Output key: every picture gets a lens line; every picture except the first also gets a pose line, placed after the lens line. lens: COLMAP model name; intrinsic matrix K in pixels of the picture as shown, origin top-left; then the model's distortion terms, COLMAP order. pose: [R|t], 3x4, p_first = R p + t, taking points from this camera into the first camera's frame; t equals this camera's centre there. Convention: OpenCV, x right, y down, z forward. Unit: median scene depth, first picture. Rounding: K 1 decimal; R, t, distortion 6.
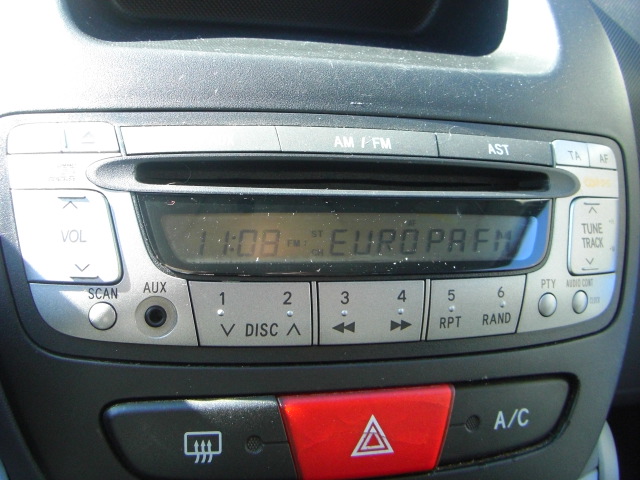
lens RADIAL K [[702.7, 0, 310.1], [0, 702.7, 169.1], [0, 0, 1]] dist [-0.183543, 0.180259]
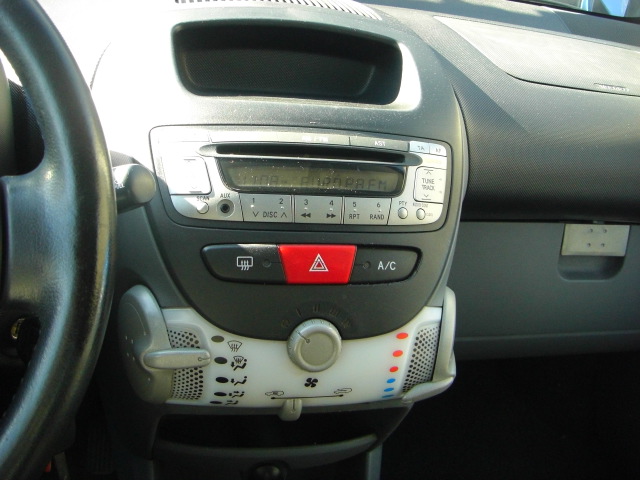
lens RADIAL K [[702.7, 0, 310.1], [0, 702.7, 169.1], [0, 0, 1]] dist [-0.183543, 0.180259]
pose [[0.999846, -0.009805, -0.014528, 0.095797], [0.008078, 0.993389, -0.114509, 0.334064], [0.015555, 0.114374, 0.993316, -1.297648]]
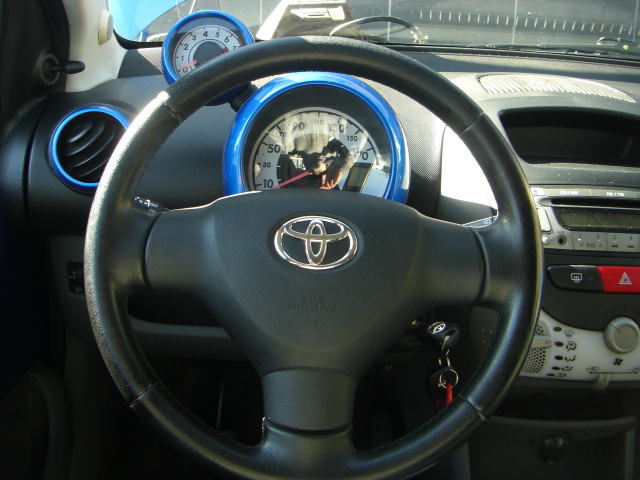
lens RADIAL K [[702.7, 0, 310.1], [0, 702.7, 169.1], [0, 0, 1]] dist [-0.183543, 0.180259]
pose [[0.978738, -0.014791, -0.204582, -0.706178], [-0.020766, 0.985127, -0.170568, 0.445041], [0.204062, 0.171190, 0.963874, -2.525141]]
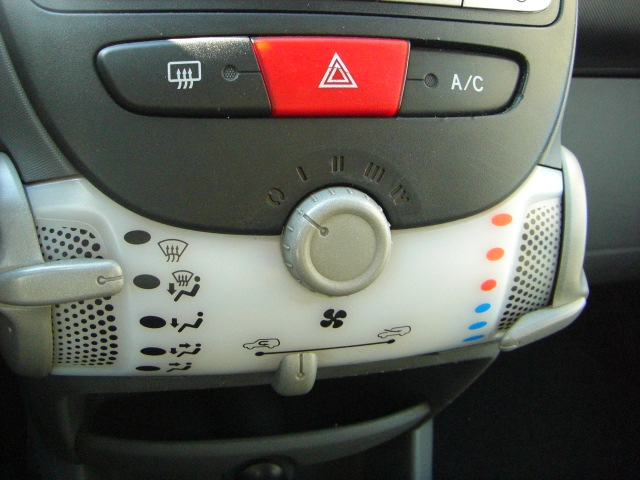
lens RADIAL K [[702.7, 0, 310.1], [0, 702.7, 169.1], [0, 0, 1]] dist [-0.183543, 0.180259]
pose [[0.998059, -0.062278, 0.000656, 0.035509], [0.062200, 0.996169, -0.061469, 0.593624], [0.003175, 0.061391, 0.998109, -0.120794]]
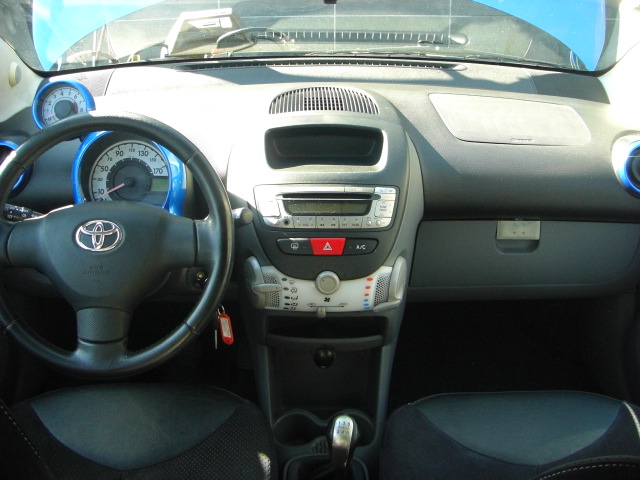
lens RADIAL K [[702.7, 0, 310.1], [0, 702.7, 169.1], [0, 0, 1]] dist [-0.183543, 0.180259]
pose [[0.971035, -0.037463, -0.235981, 1.182537], [0.019164, 0.996661, -0.079365, 0.220681], [0.238166, 0.072544, 0.968511, -4.014432]]
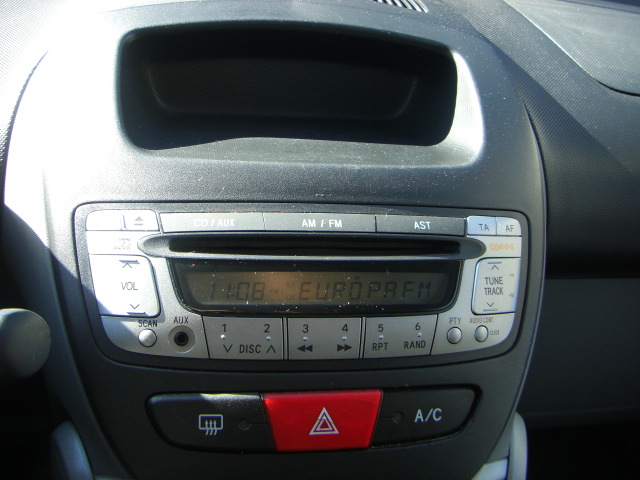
lens RADIAL K [[702.7, 0, 310.1], [0, 702.7, 169.1], [0, 0, 1]] dist [-0.183543, 0.180259]
pose [[0.996946, -0.003493, -0.078021, 0.173643], [0.000893, 0.999444, -0.033332, -0.107244], [0.078094, 0.033160, 0.996394, -0.497225]]
